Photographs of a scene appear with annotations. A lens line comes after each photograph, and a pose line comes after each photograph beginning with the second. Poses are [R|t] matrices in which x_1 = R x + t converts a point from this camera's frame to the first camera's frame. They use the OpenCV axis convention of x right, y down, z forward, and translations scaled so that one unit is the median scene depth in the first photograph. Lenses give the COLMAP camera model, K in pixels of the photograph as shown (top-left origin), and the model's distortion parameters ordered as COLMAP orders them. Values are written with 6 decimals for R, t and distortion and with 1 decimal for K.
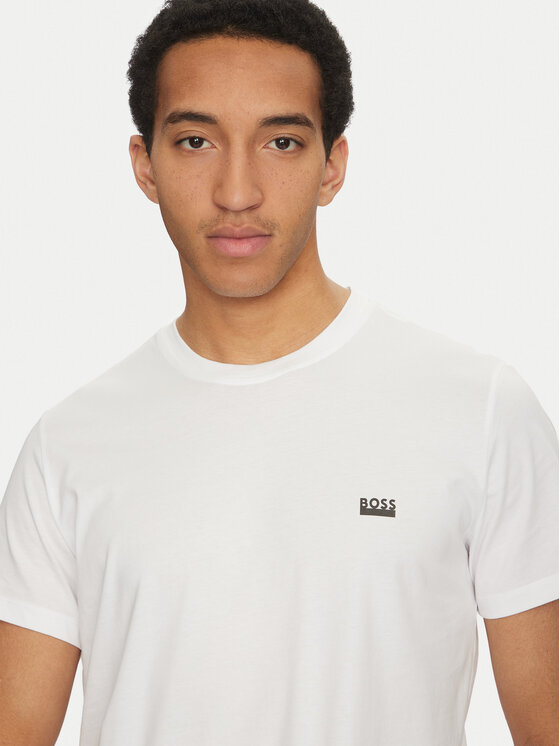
lens RADIAL K [[2427.7, 0, 280.0], [0, 2427.7, 373.0], [0, 0, 1]] dist [-0.079950, -1.588693]
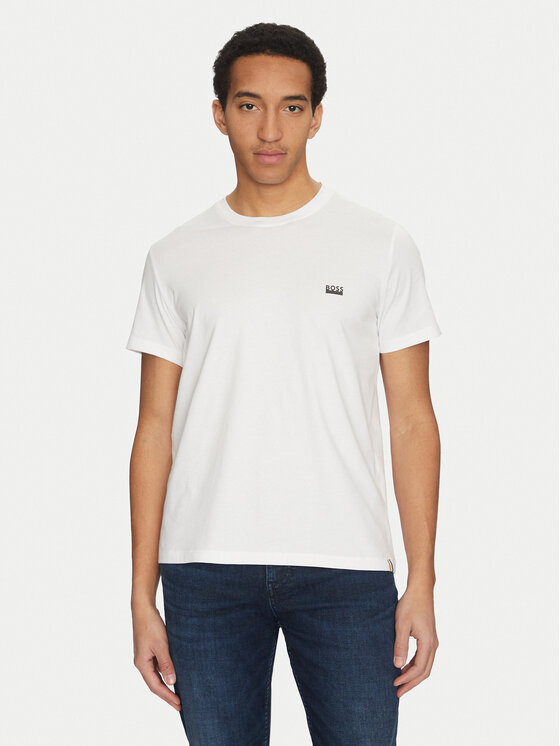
lens RADIAL K [[1638.5, 0, 280.0], [0, 1638.5, 373.0], [0, 0, 1]] dist [-0.097142, -0.249199]
pose [[0.999458, 0.026216, 0.019921, -0.030253], [-0.027860, 0.995790, 0.087325, 0.006553], [-0.017548, -0.087833, 0.995981, -0.376018]]
